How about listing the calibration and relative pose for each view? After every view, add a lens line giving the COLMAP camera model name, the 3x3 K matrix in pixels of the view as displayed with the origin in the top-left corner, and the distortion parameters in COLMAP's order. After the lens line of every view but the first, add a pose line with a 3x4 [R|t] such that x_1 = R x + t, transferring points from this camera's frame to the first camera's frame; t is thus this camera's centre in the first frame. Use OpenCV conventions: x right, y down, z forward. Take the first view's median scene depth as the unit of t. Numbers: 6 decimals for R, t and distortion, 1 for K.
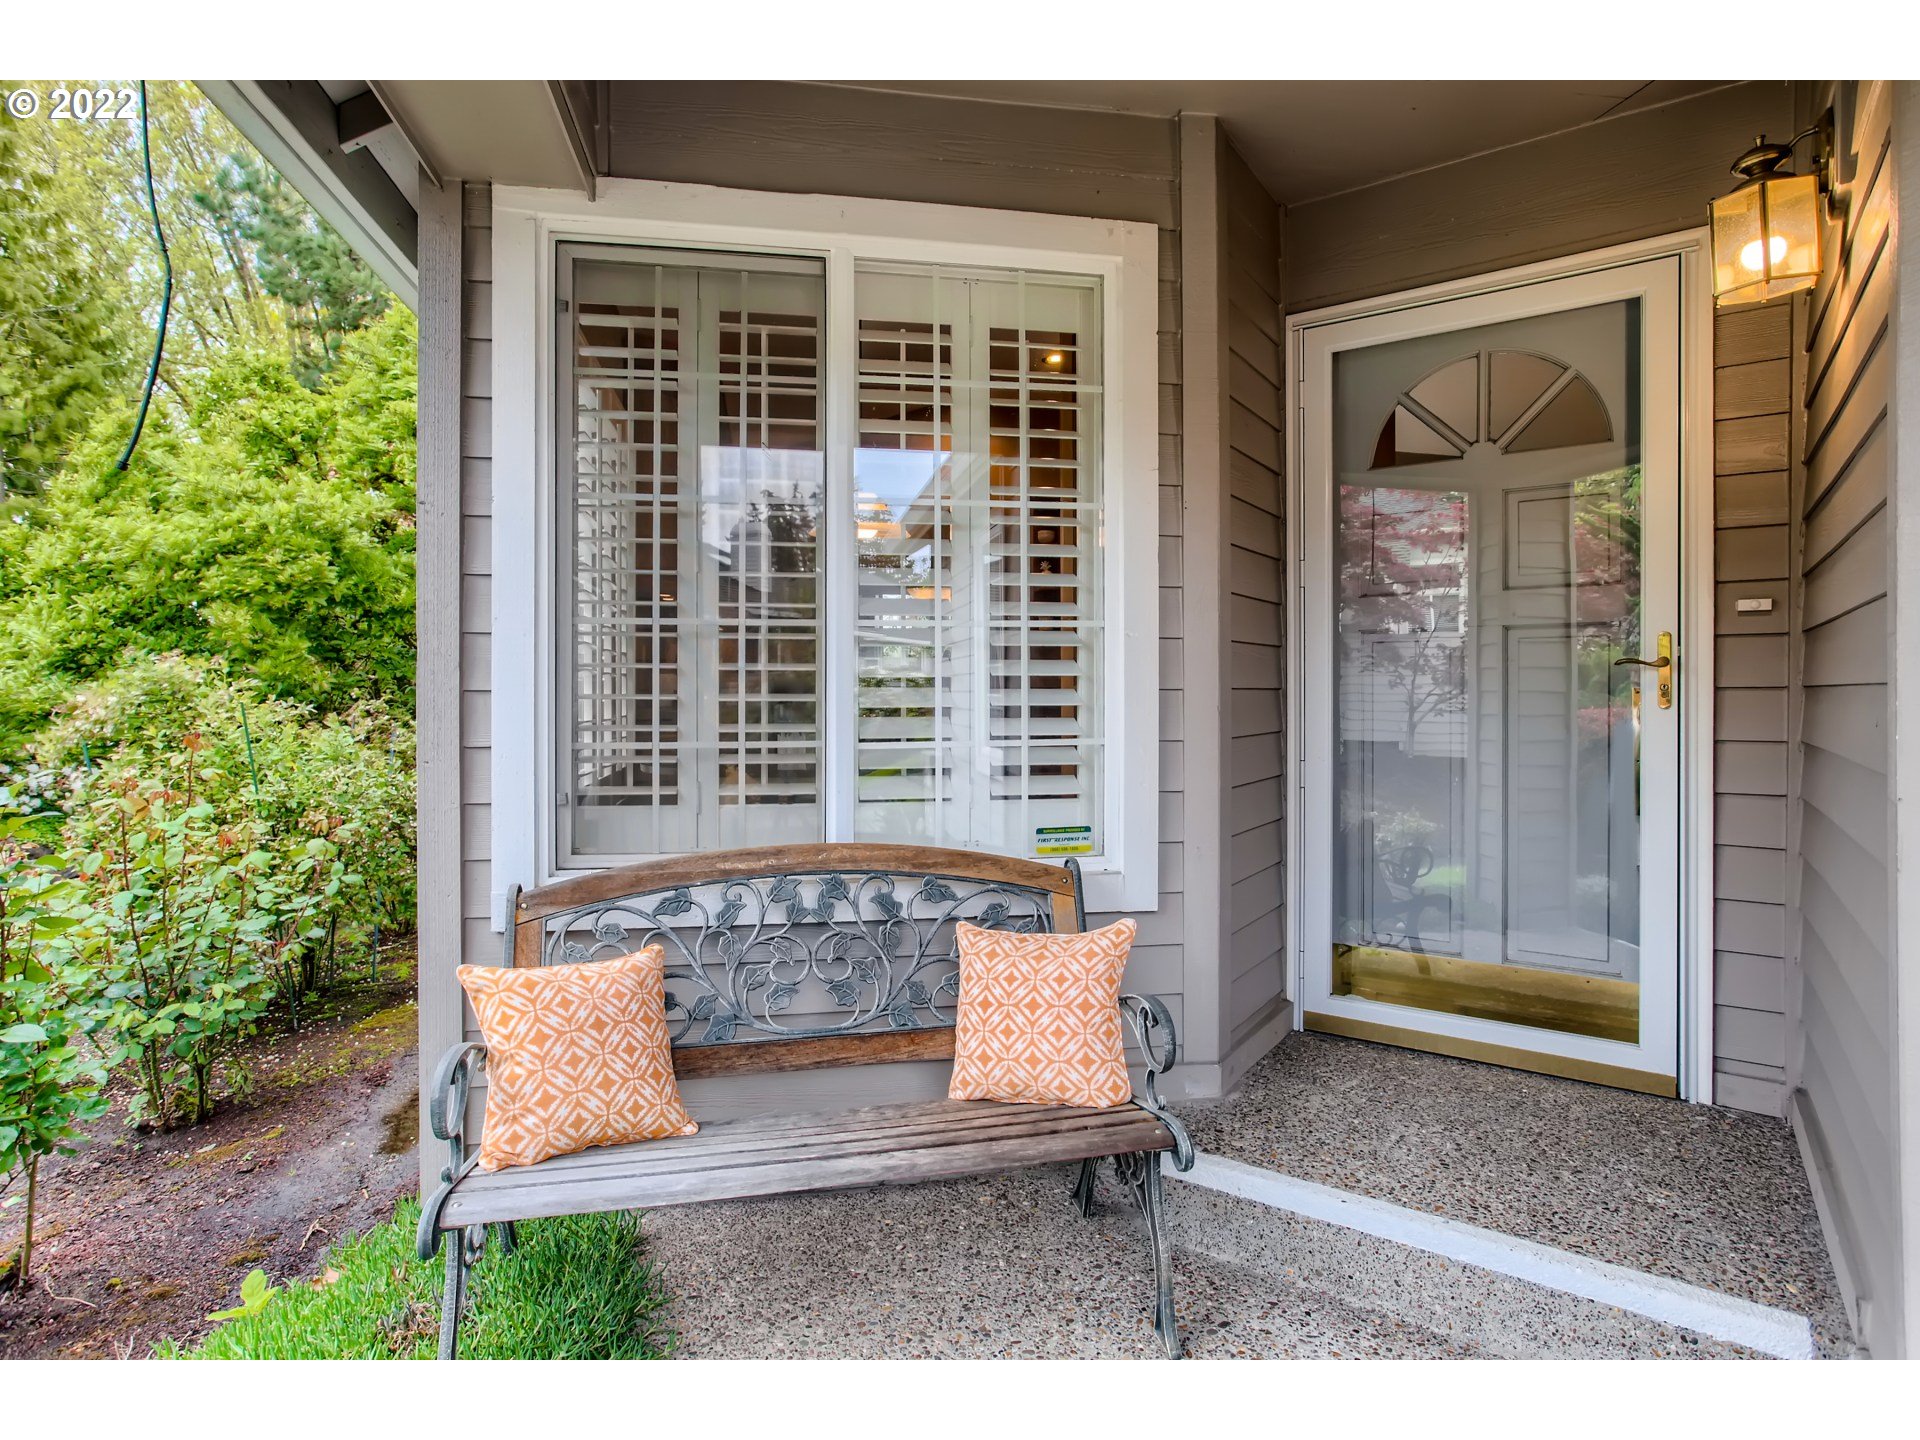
lens RADIAL K [[943.0, 0, 954.2], [0, 943.0, 714.1], [0, 0, 1]] dist [0.001468, 0.002185]
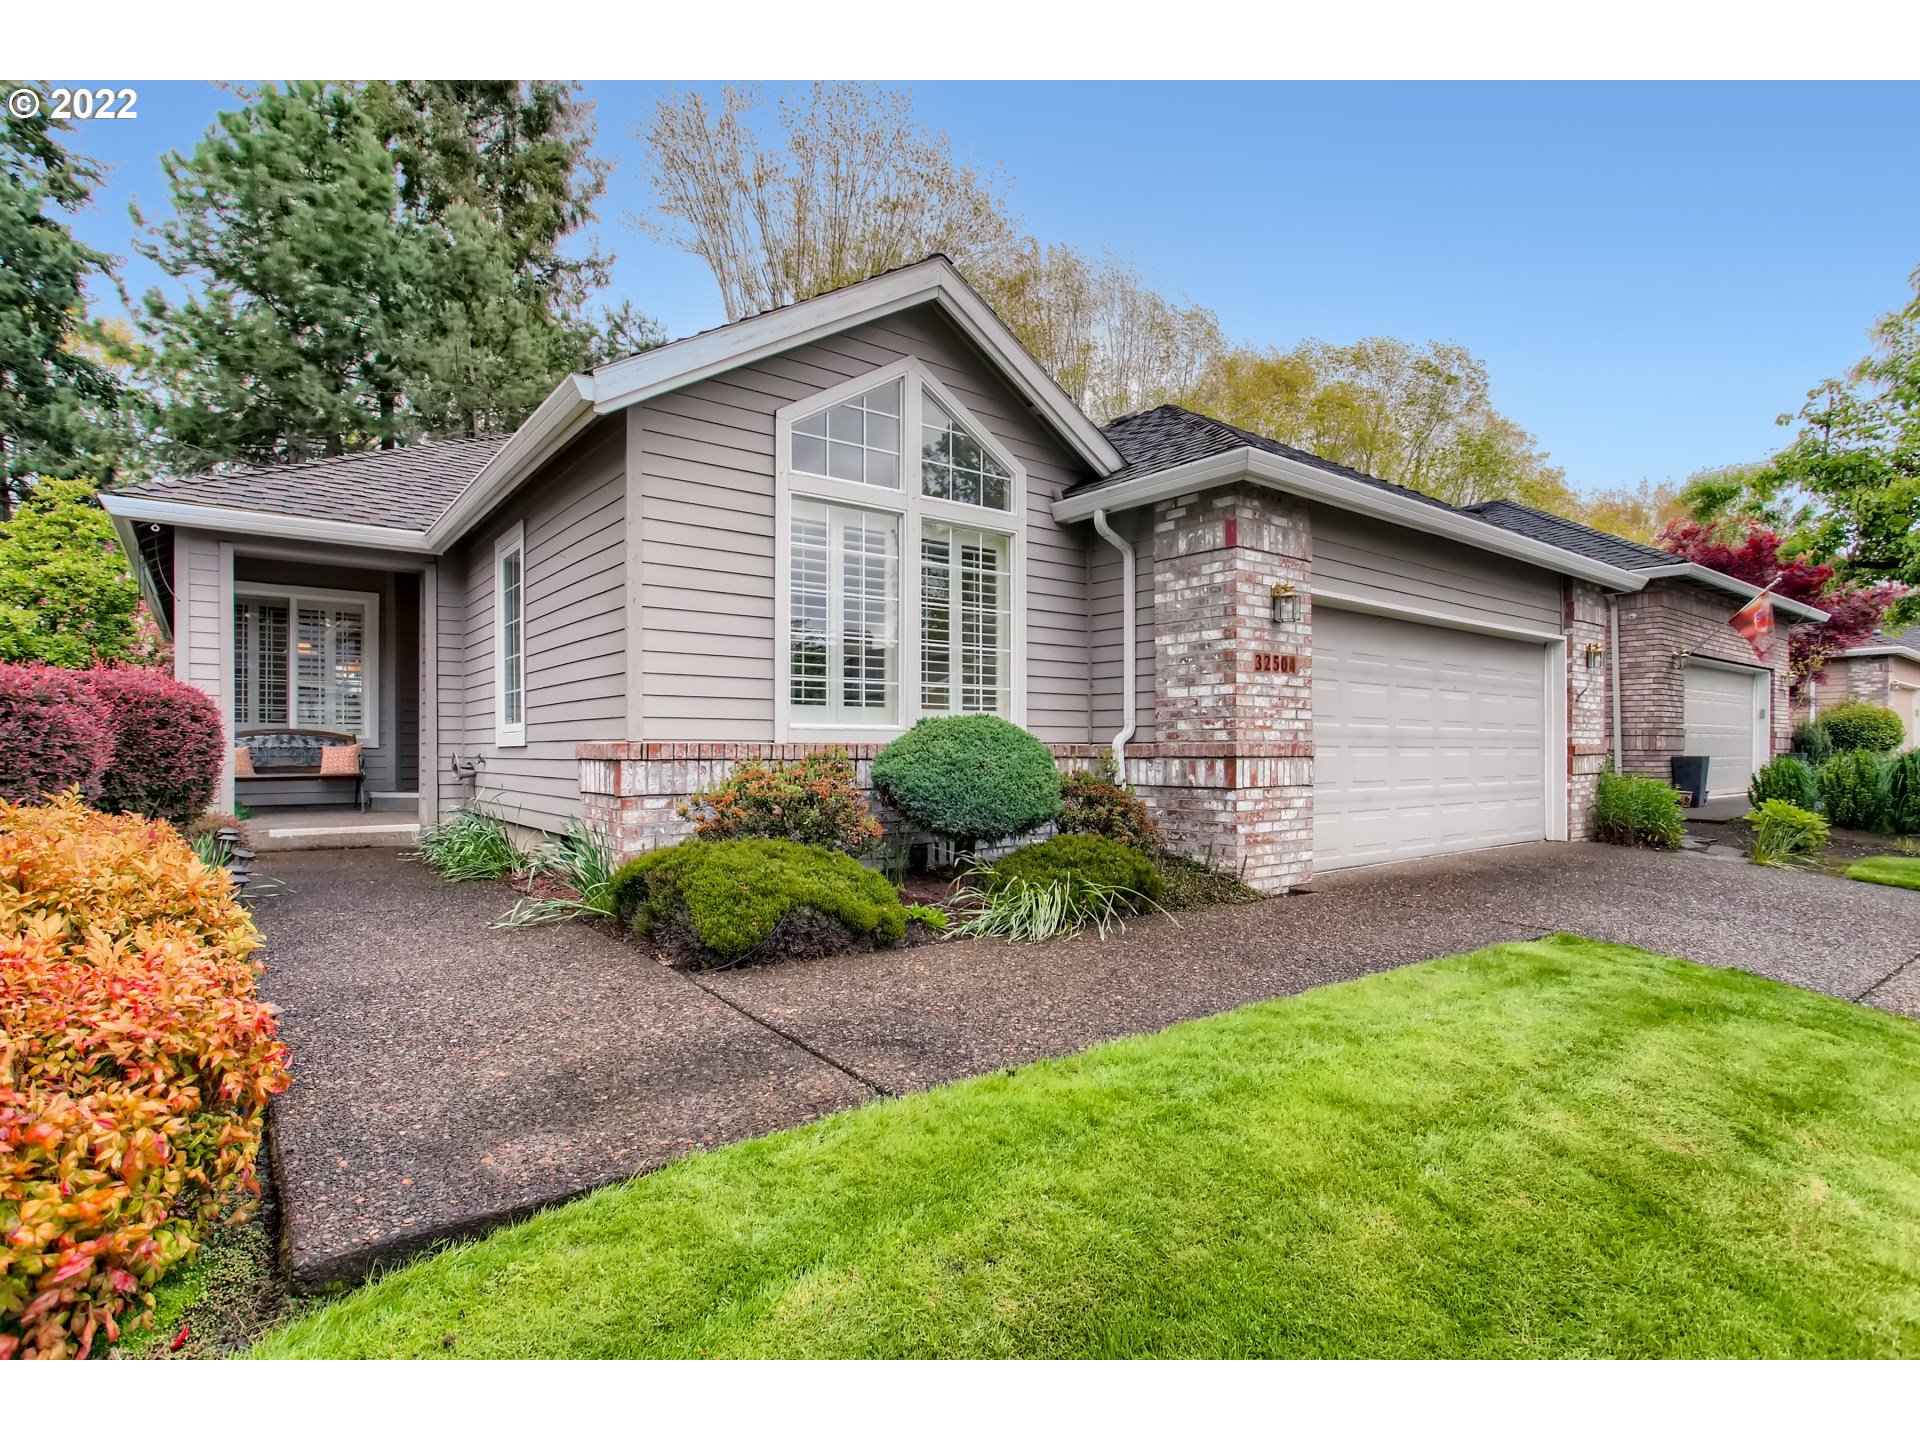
lens RADIAL K [[943.0, 0, 964.9], [0, 943.0, 727.6], [0, 0, 1]] dist [0.001468, 0.002185]
pose [[0.889719, -0.000434, 0.456508, 0.685805], [0.004936, 0.999950, -0.008671, 0.184179], [-0.456481, 0.009968, 0.889677, -4.565672]]
